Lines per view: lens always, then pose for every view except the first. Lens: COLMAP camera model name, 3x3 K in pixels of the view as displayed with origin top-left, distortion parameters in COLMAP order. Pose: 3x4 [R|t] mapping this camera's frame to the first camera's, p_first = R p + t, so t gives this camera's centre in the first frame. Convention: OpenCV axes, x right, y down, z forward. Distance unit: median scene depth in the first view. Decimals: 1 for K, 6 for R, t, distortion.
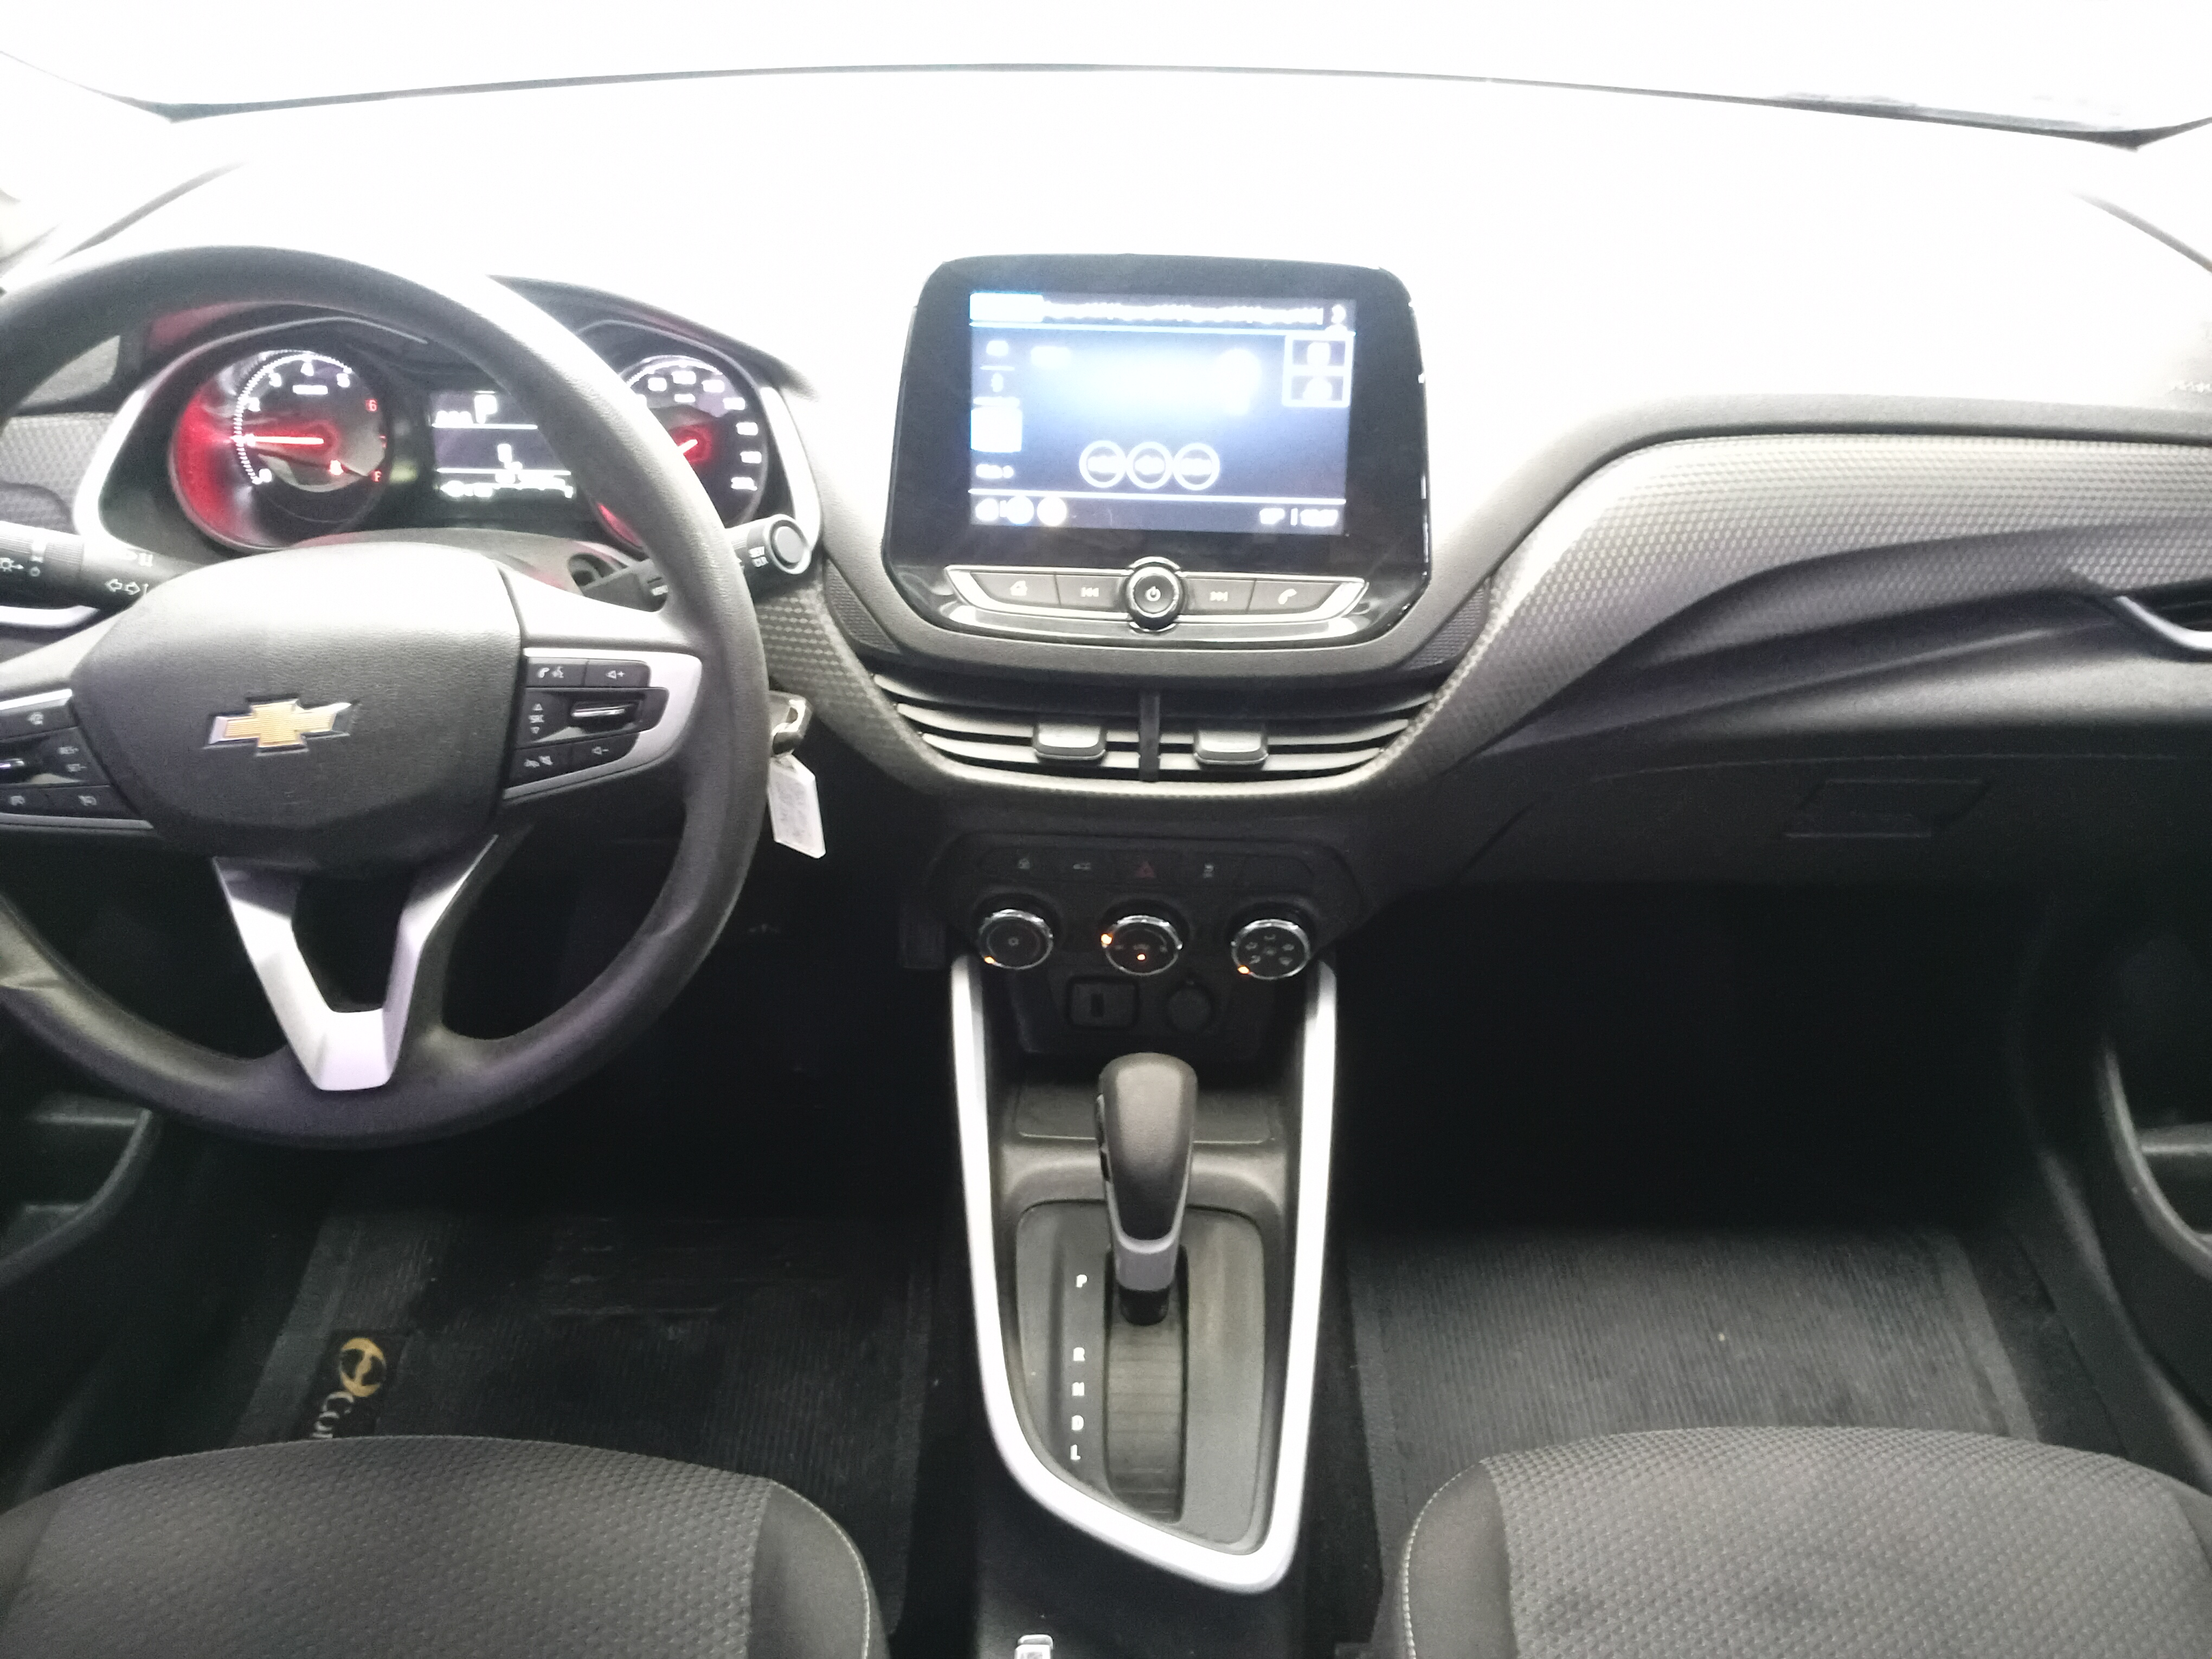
lens RADIAL K [[1696.6, 0, 1097.1], [0, 1696.6, 821.6], [0, 0, 1]] dist [0.061793, -0.167637]
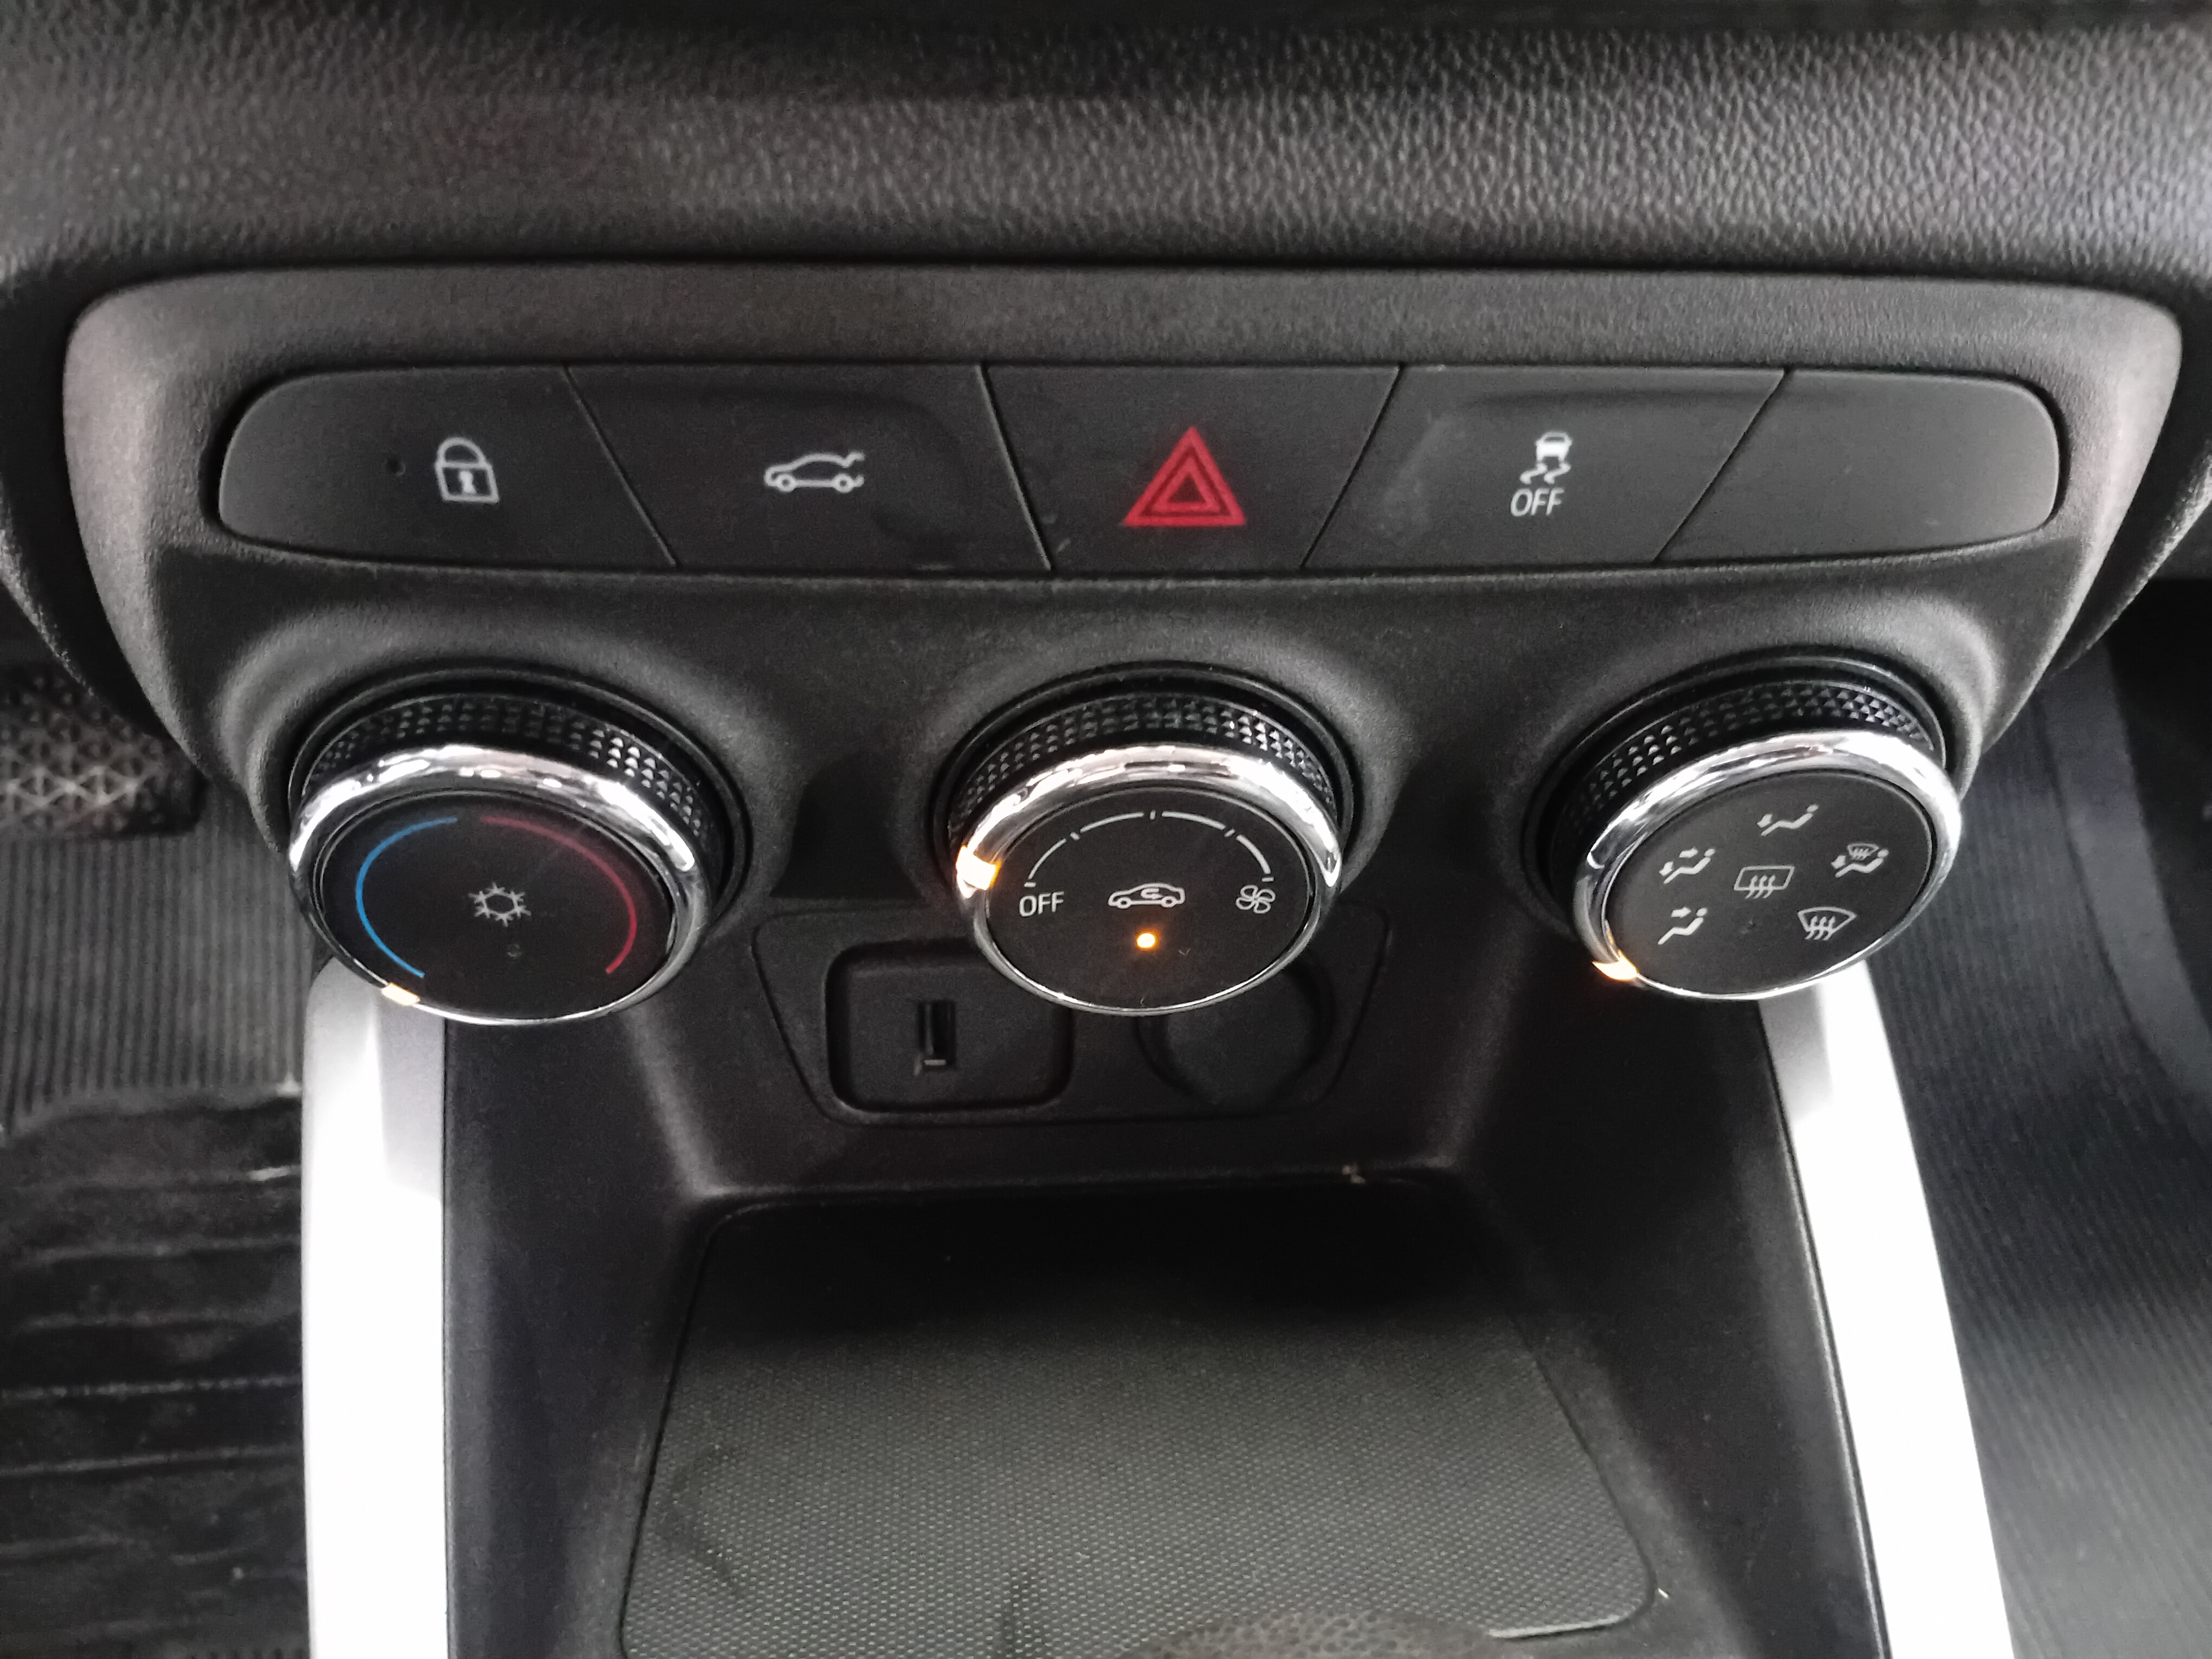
lens RADIAL K [[1736.6, 0, 1112.1], [0, 1736.6, 772.7], [0, 0, 1]] dist [0.061553, -0.156240]
pose [[0.993091, -0.050965, 0.105700, 0.000483], [0.040890, 0.994600, 0.095391, 0.039265], [-0.109990, -0.090410, 0.989812, 0.796864]]
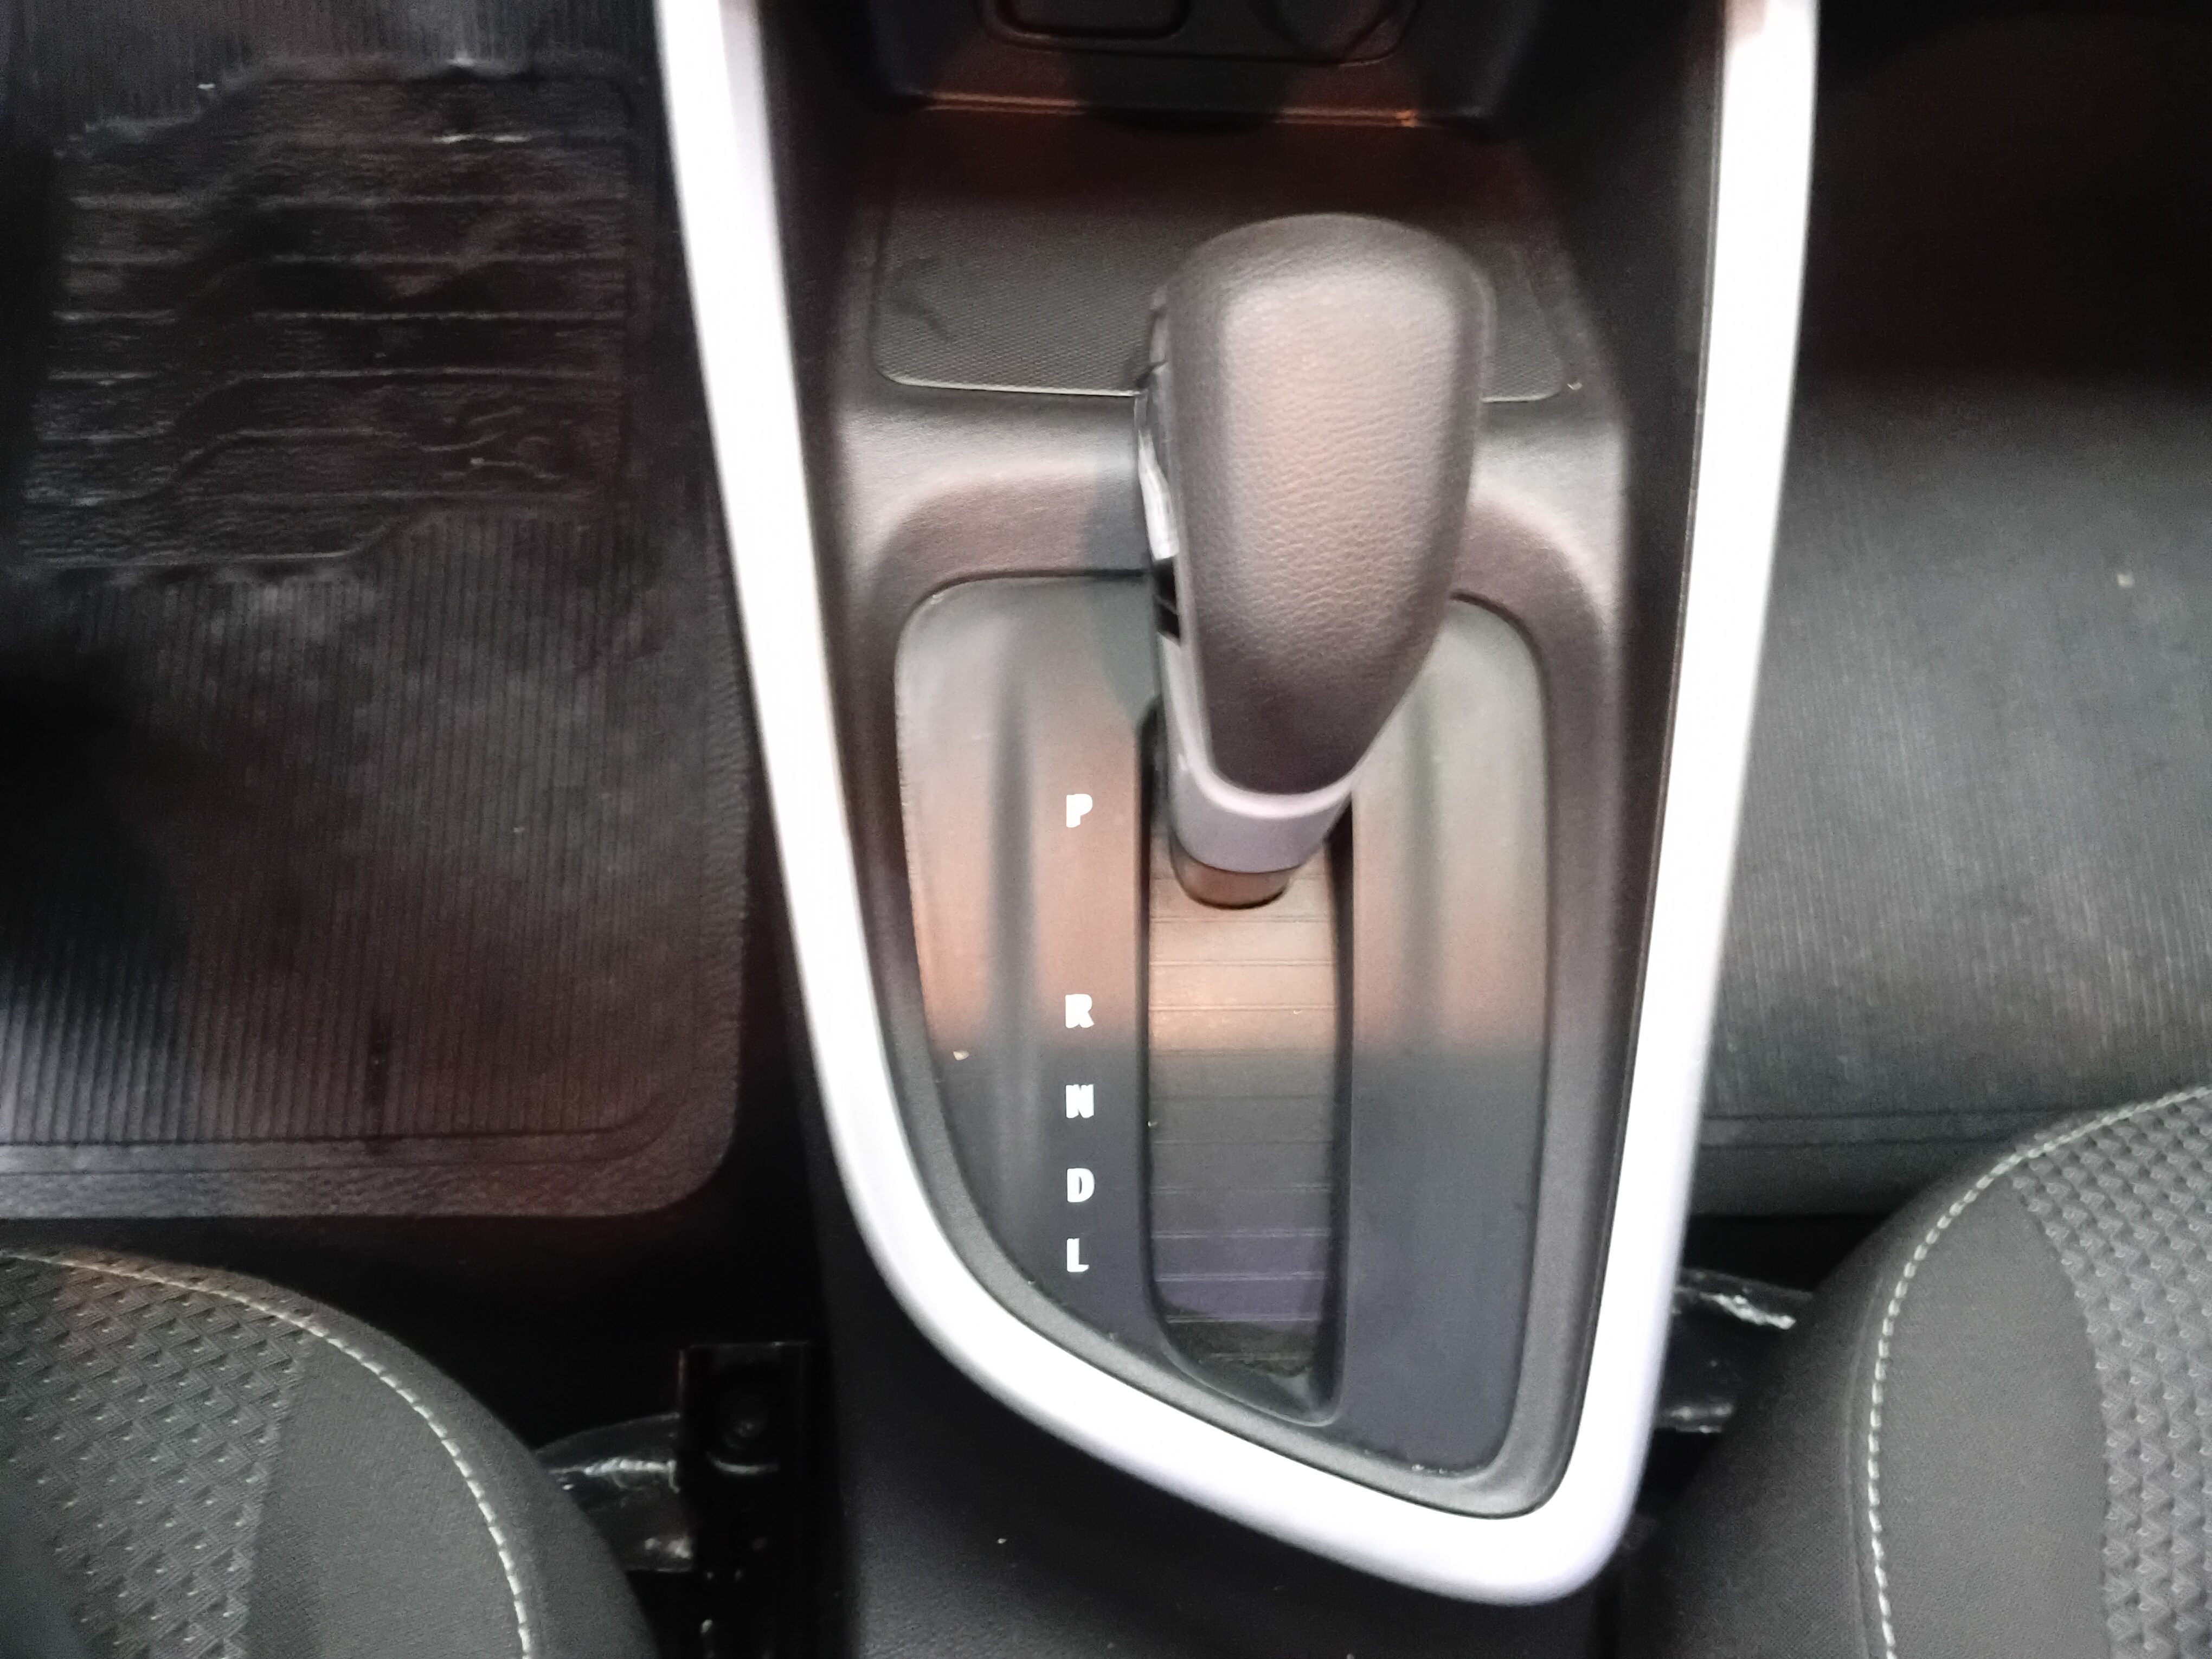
lens RADIAL K [[1696.6, 0, 1097.1], [0, 1696.6, 821.6], [0, 0, 1]] dist [0.061793, -0.167637]
pose [[0.998116, -0.024605, 0.056202, -0.025476], [-0.012347, 0.816758, 0.576849, 0.053514], [-0.060097, -0.576456, 0.814915, 0.675706]]
